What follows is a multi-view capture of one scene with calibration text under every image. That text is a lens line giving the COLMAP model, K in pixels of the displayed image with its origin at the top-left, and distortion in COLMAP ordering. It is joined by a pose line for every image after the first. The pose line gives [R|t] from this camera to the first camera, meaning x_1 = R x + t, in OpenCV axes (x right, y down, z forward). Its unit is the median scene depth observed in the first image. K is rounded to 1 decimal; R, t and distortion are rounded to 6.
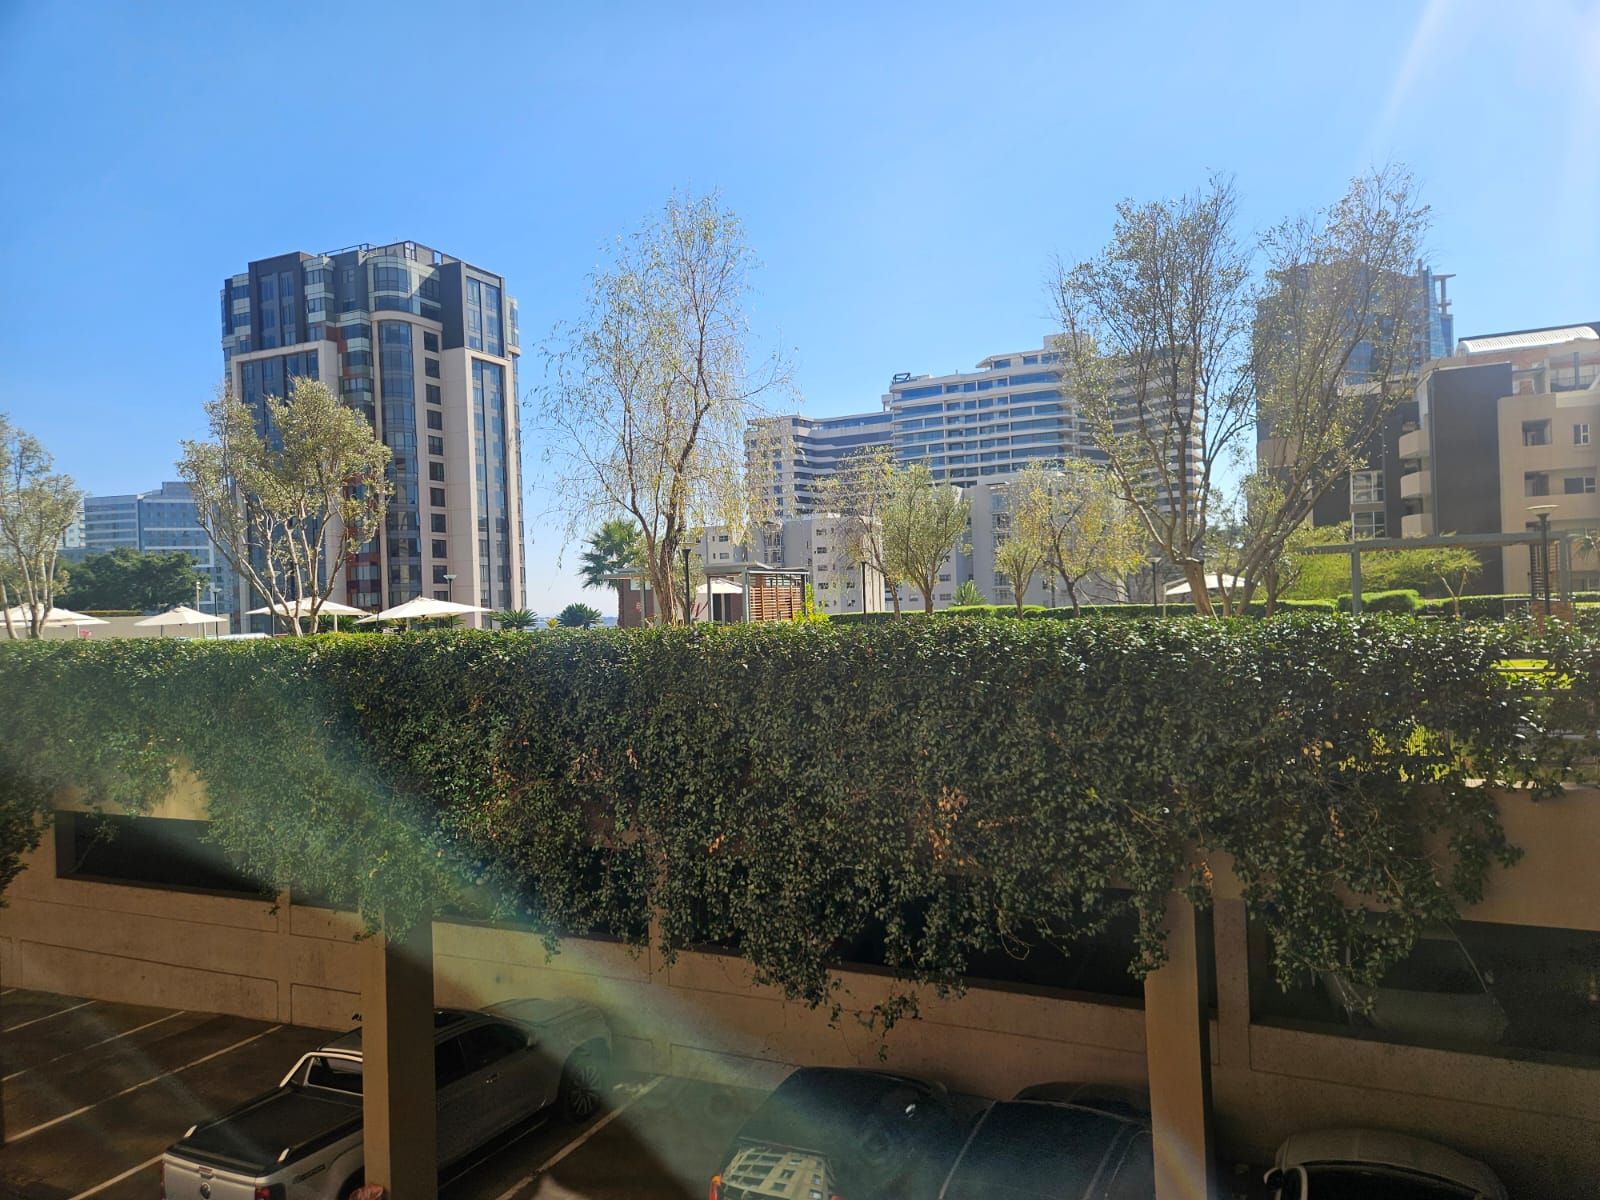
lens RADIAL K [[1070.5, 0, 805.3], [0, 1070.5, 598.9], [0, 0, 1]] dist [0.071738, -0.053518]
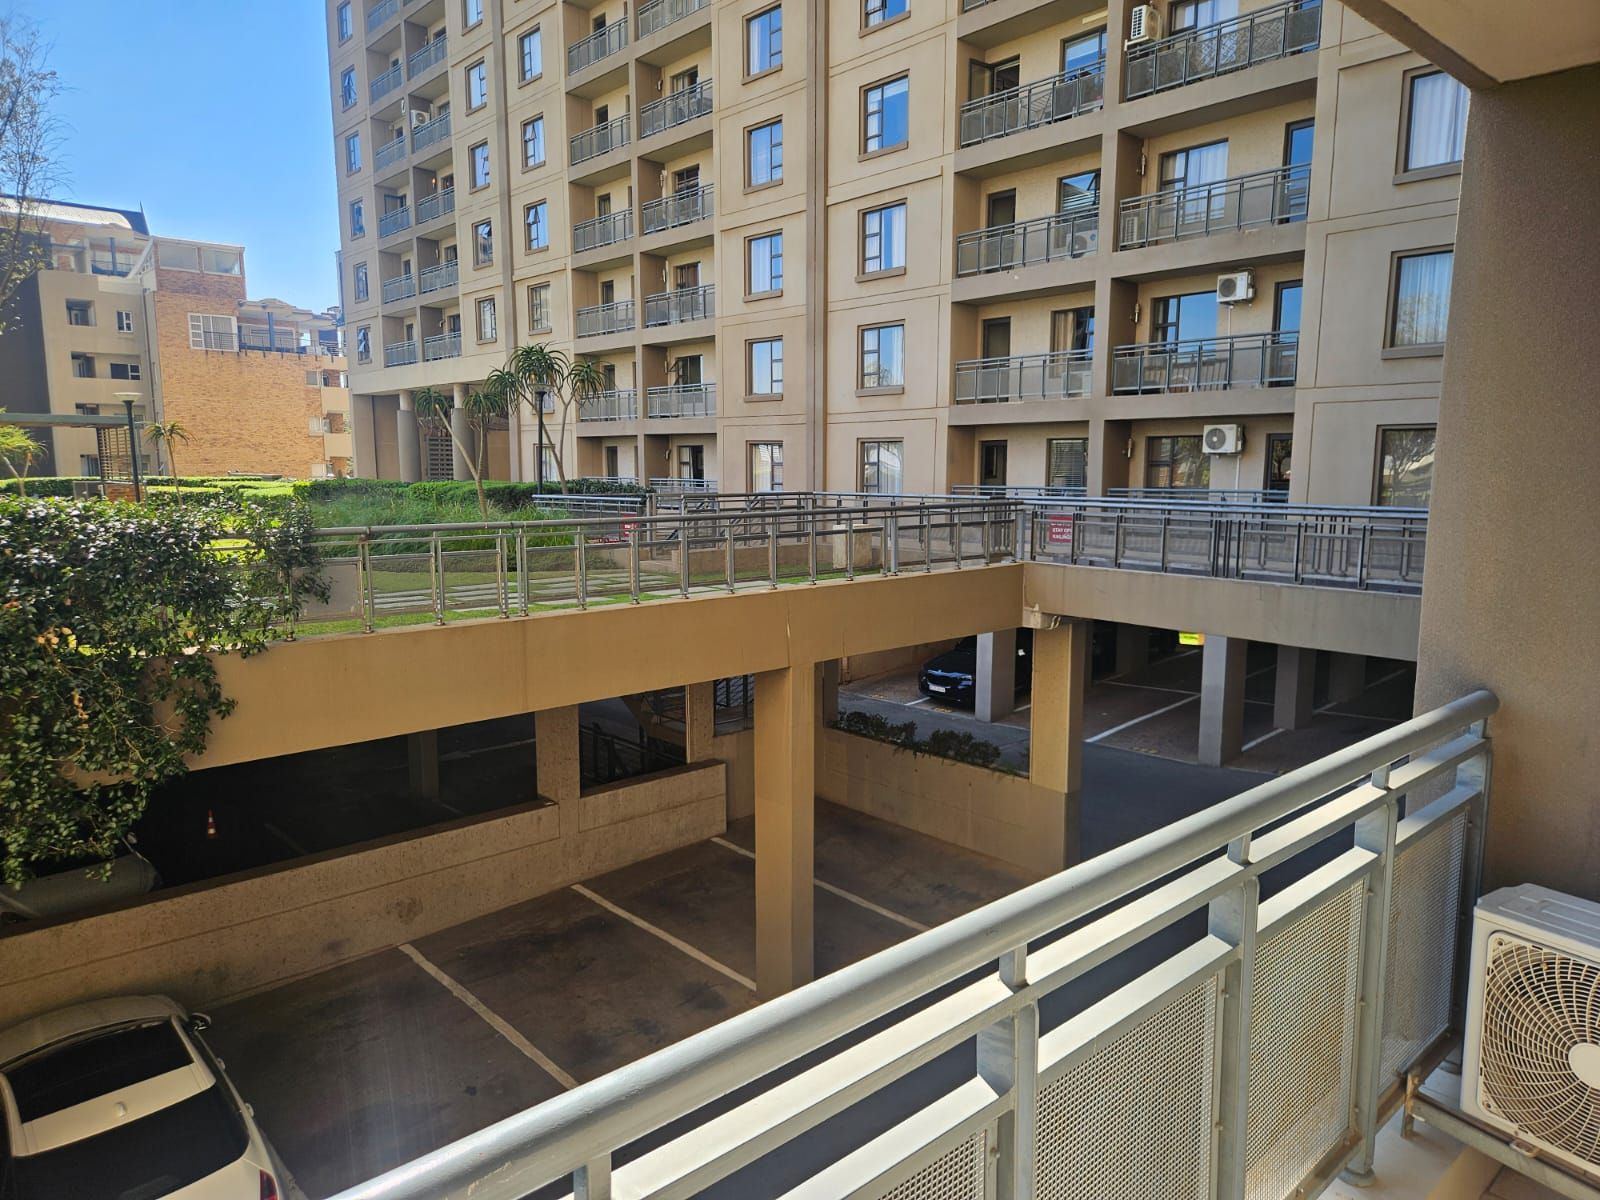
lens RADIAL K [[1077.9, 0, 796.9], [0, 1077.9, 604.9], [0, 0, 1]] dist [0.071720, -0.051269]
pose [[0.391349, -0.087324, 0.916090, -0.007796], [-0.016223, 0.994678, 0.101745, -0.000150], [-0.920099, -0.054679, 0.387850, -0.000415]]
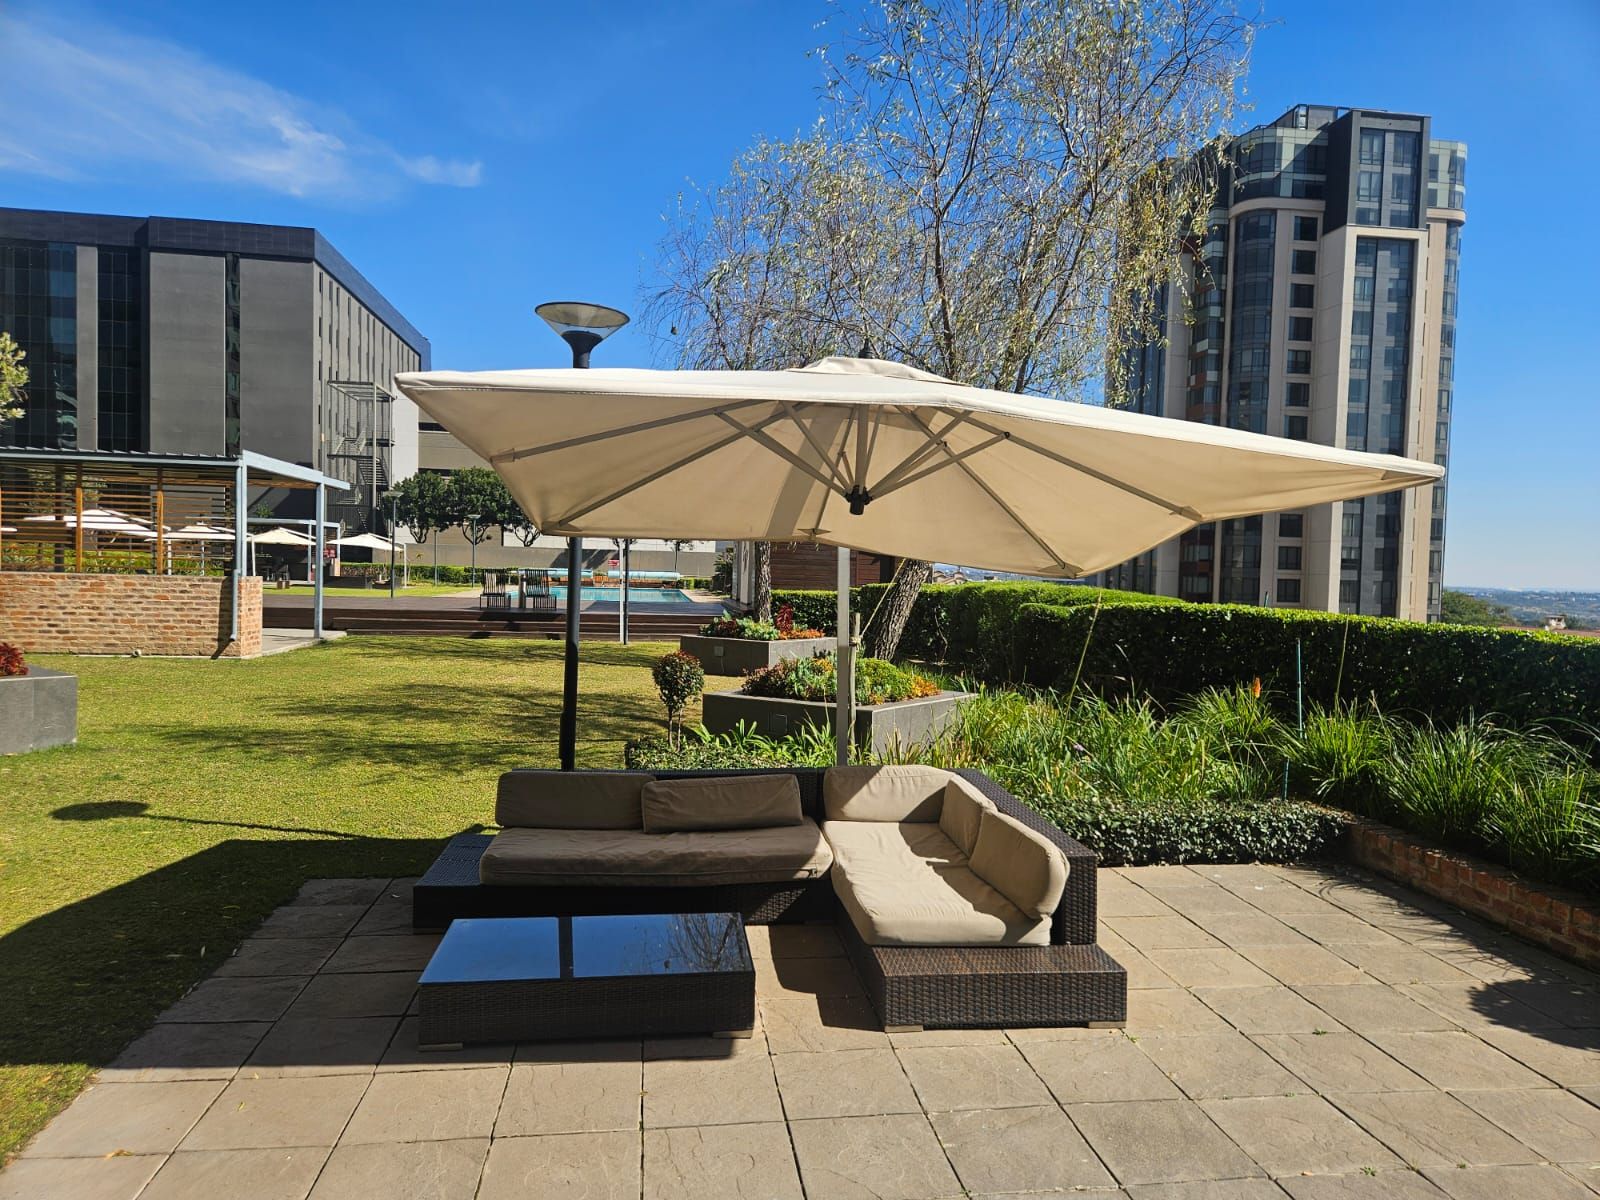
lens RADIAL K [[1077.9, 0, 796.9], [0, 1077.9, 604.9], [0, 0, 1]] dist [0.071720, -0.051269]
pose [[0.549119, 0.074940, -0.832378, 0.135542], [-0.041843, 0.997188, 0.062175, 0.000685], [0.834696, 0.000688, 0.550710, 0.257733]]
